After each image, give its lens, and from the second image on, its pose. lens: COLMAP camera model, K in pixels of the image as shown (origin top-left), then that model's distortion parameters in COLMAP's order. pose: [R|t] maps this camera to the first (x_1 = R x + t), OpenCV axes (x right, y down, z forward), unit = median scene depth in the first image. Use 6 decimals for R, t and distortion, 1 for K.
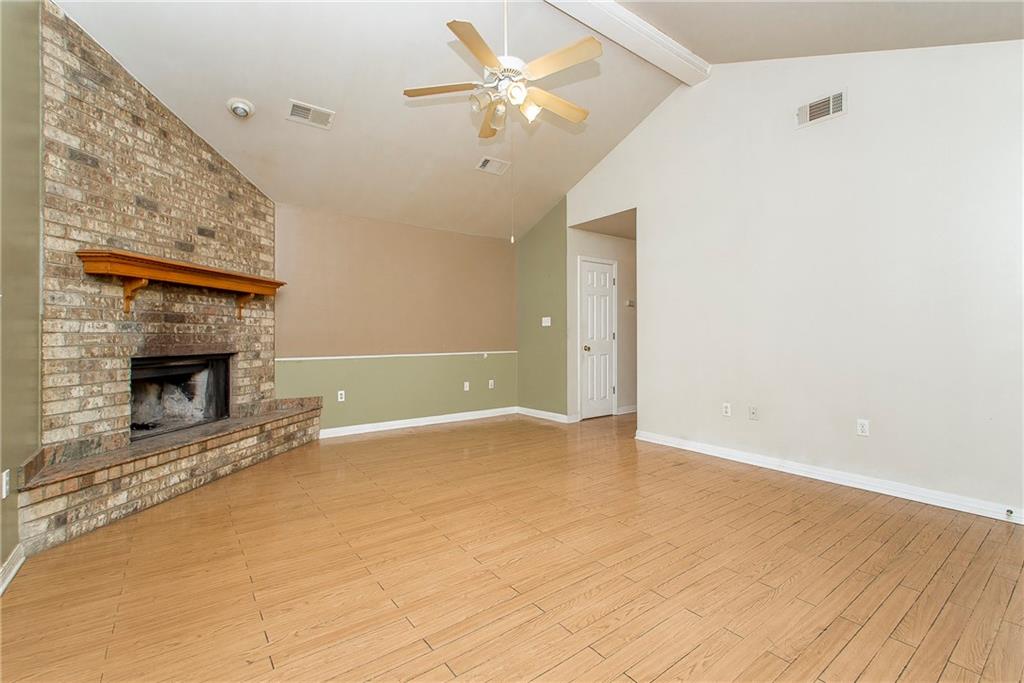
lens RADIAL K [[442.6, 0, 502.7], [0, 442.6, 333.7], [0, 0, 1]] dist [0.001095, -0.000193]
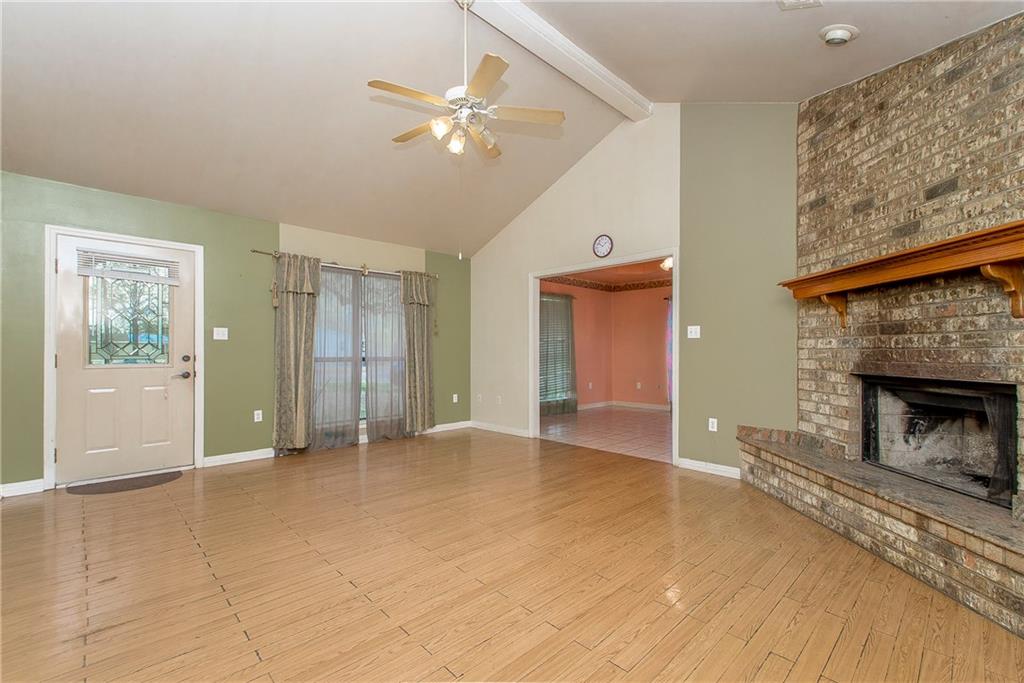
lens RADIAL K [[444.6, 0, 506.9], [0, 444.6, 349.3], [0, 0, 1]] dist [-0.000066, -0.000419]
pose [[-0.991404, 0.002751, -0.130808, 0.040607], [0.003886, 0.999957, -0.008418, 0.006029], [0.130780, -0.008854, -0.991372, 1.801472]]
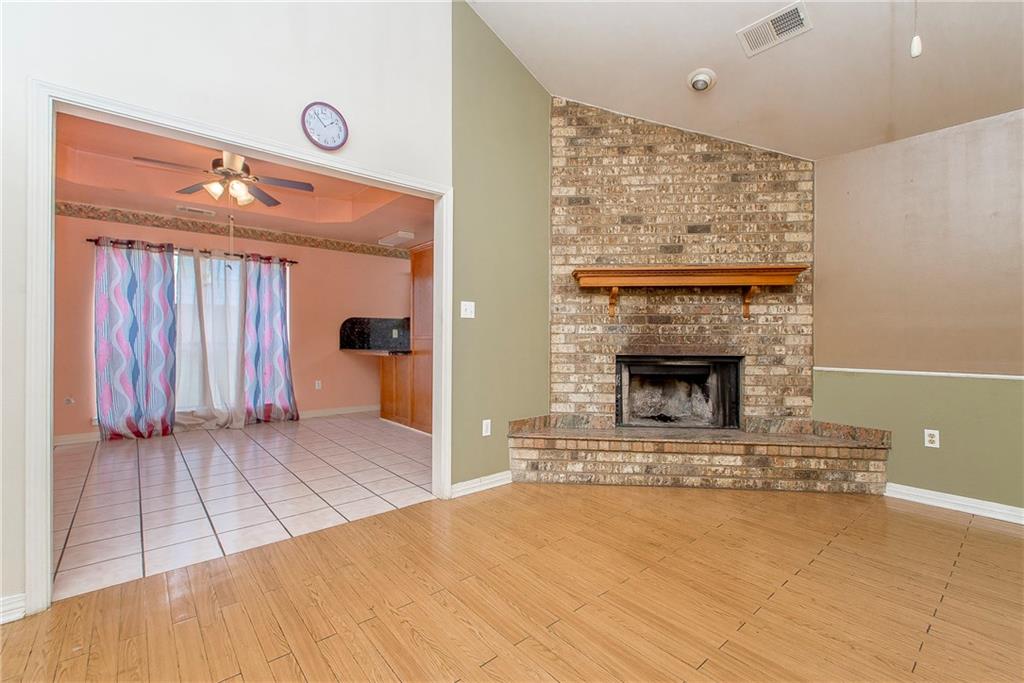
lens RADIAL K [[441.9, 0, 502.4], [0, 441.9, 337.4], [0, 0, 1]] dist [0.008175, 0.000075]
pose [[0.065588, 0.002999, -0.997842, 0.301122], [0.001011, 0.999995, 0.003072, 0.003863], [0.997846, -0.001210, 0.065585, 0.595932]]
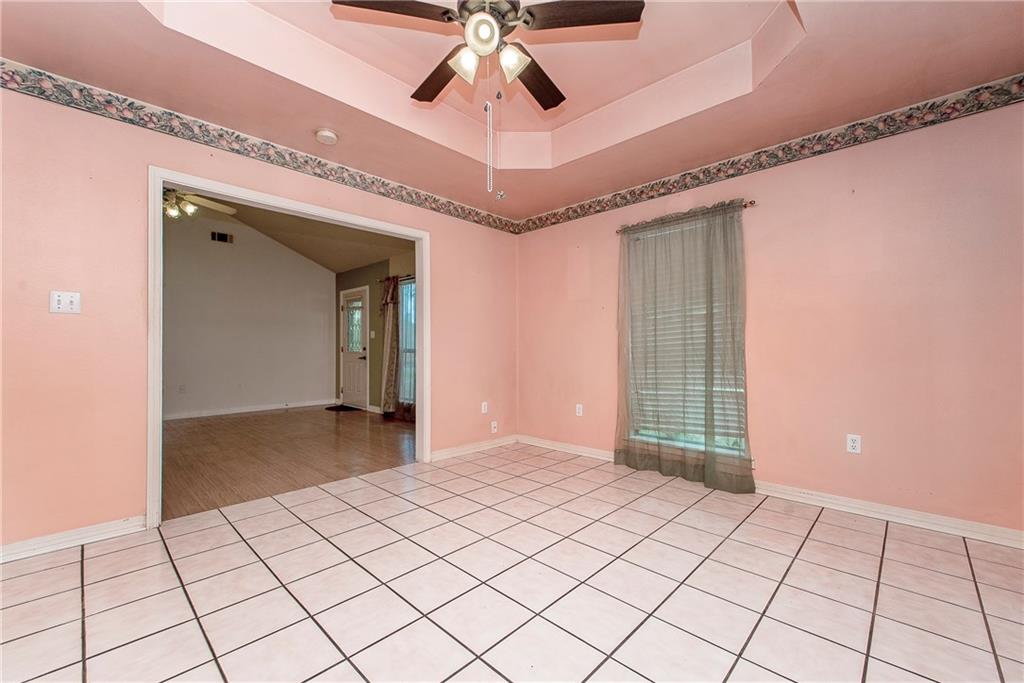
lens RADIAL K [[420.9, 0, 505.0], [0, 420.9, 334.7], [0, 0, 1]] dist [-0.000134, -0.000223]
pose [[-0.165247, 0.033410, 0.985686, -1.565748], [-0.000213, 0.999425, -0.033911, 0.020803], [-0.986252, -0.005813, -0.165145, 0.006914]]
